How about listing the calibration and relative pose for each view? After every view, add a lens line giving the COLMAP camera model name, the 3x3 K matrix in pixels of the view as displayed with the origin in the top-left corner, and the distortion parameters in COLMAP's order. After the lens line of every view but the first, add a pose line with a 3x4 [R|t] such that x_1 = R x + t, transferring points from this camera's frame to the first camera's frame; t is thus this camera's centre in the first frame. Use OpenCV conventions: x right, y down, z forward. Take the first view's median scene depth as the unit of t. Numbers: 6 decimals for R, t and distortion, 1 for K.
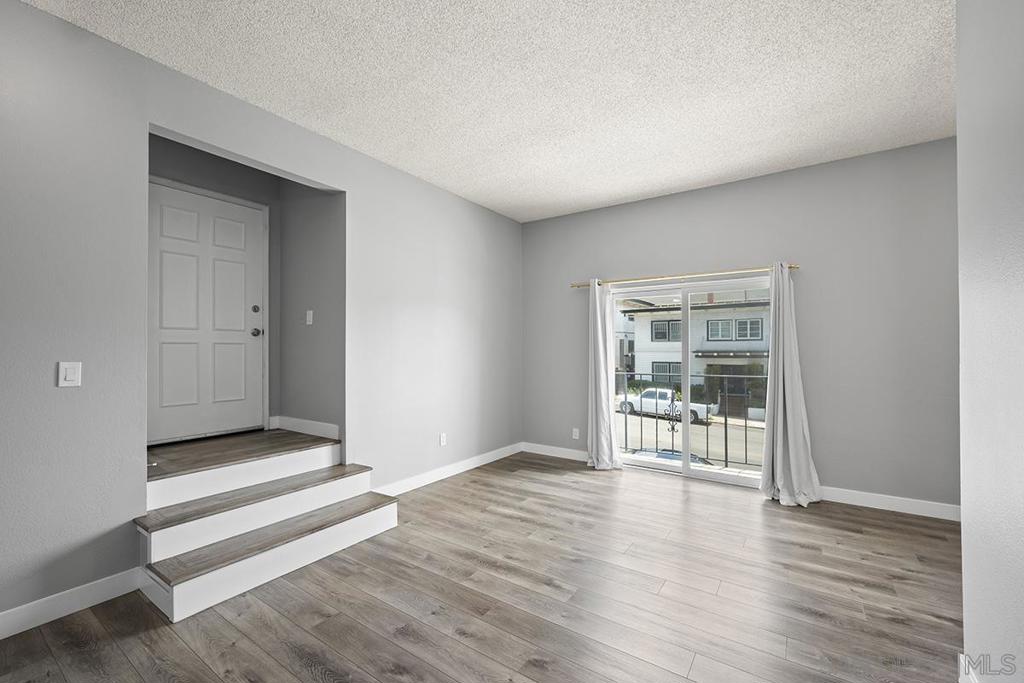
lens RADIAL K [[435.0, 0, 510.9], [0, 435.0, 341.6], [0, 0, 1]] dist [0.002952, -0.000570]
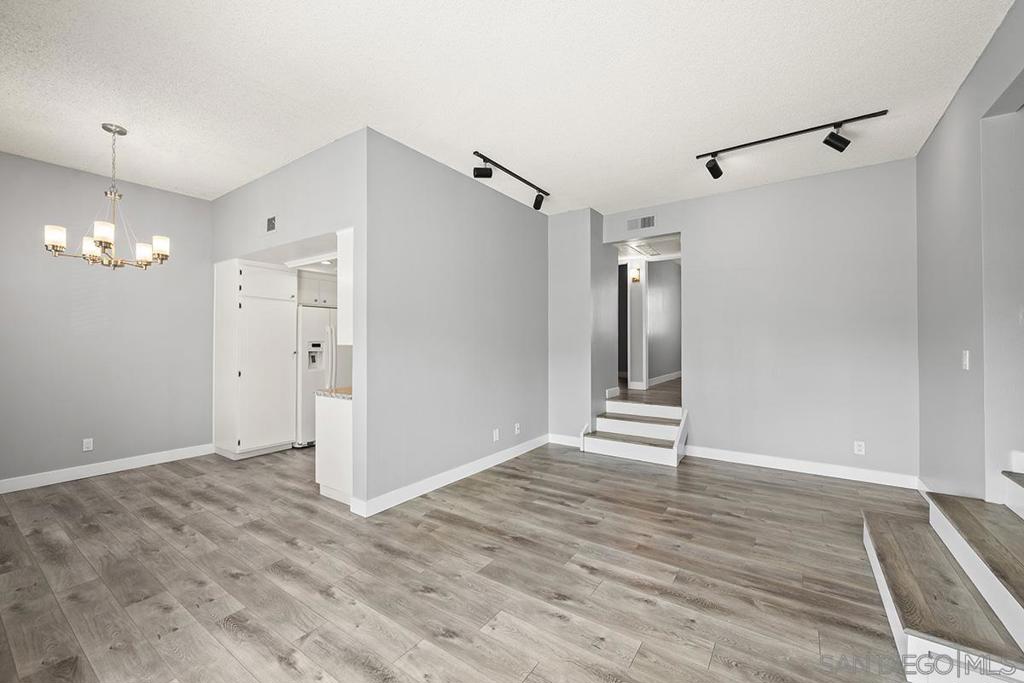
lens RADIAL K [[406.7, 0, 504.3], [0, 406.7, 340.3], [0, 0, 1]] dist [0.003458, -0.000386]
pose [[-0.999679, 0.002763, 0.025195, 0.215166], [0.002183, 0.999732, -0.023046, 0.029143], [-0.025252, -0.022983, -0.999417, 1.572220]]
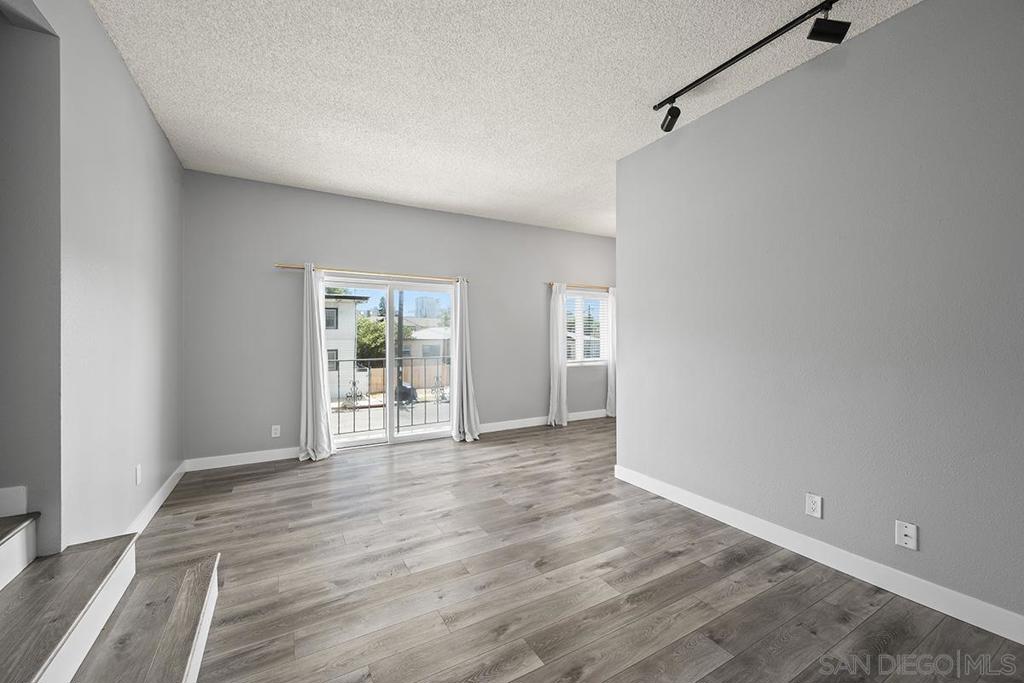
lens RADIAL K [[406.7, 0, 524.2], [0, 406.7, 343.6], [0, 0, 1]] dist [0.003458, -0.000386]
pose [[0.411979, -0.013824, 0.911088, -0.669549], [-0.014905, 0.999649, 0.021907, 0.007442], [-0.911071, -0.022605, 0.411628, 0.315504]]
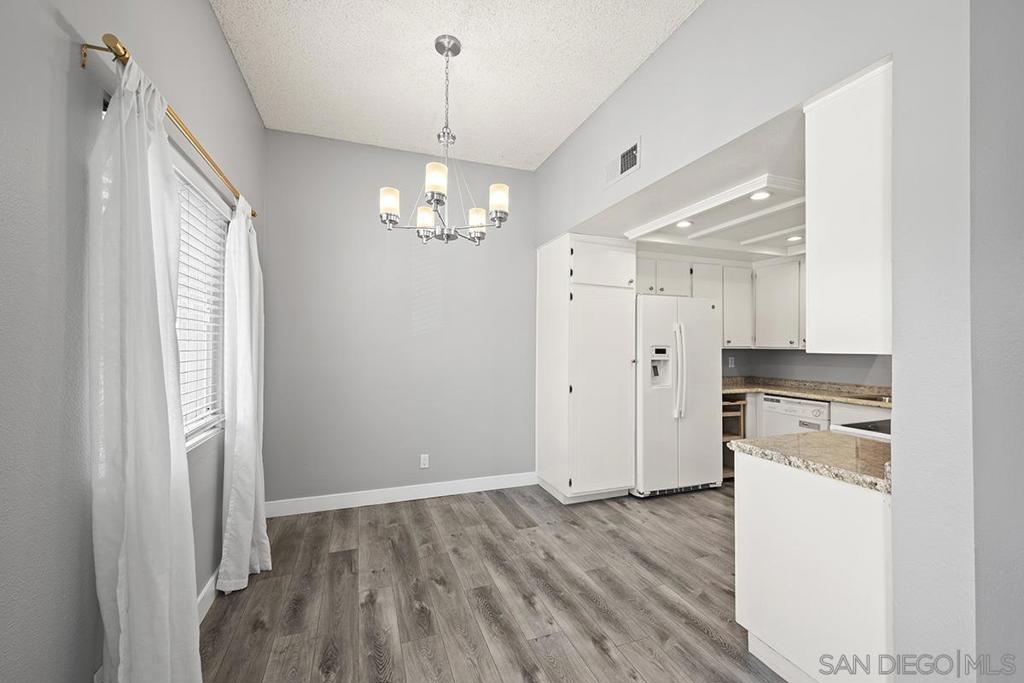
lens RADIAL K [[406.7, 0, 515.5], [0, 406.7, 347.0], [0, 0, 1]] dist [0.003458, -0.000386]
pose [[-0.816159, -0.002580, 0.577822, 0.706295], [-0.013074, 0.999816, -0.014003, 0.019175], [-0.577680, -0.018984, -0.816043, 1.090188]]
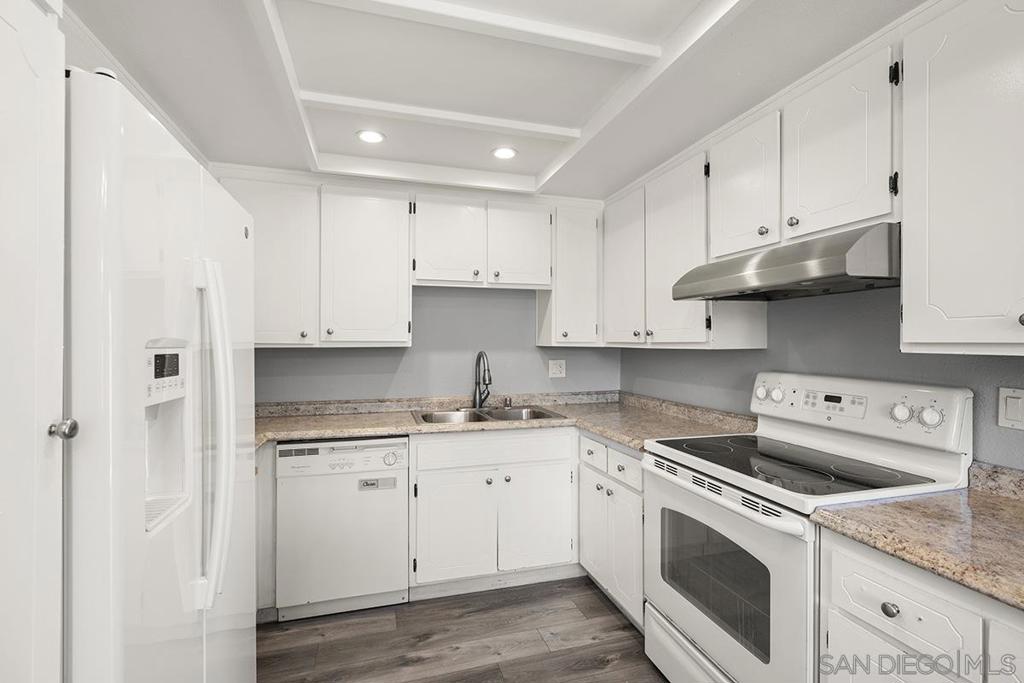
lens RADIAL K [[468.2, 0, 509.7], [0, 468.2, 342.9], [0, 0, 1]] dist [0.001765, -0.001653]
pose [[-0.635901, 0.000102, -0.771771, 1.129089], [0.009686, 0.999922, -0.007849, 0.001326], [0.771710, -0.012466, -0.635852, 0.273383]]
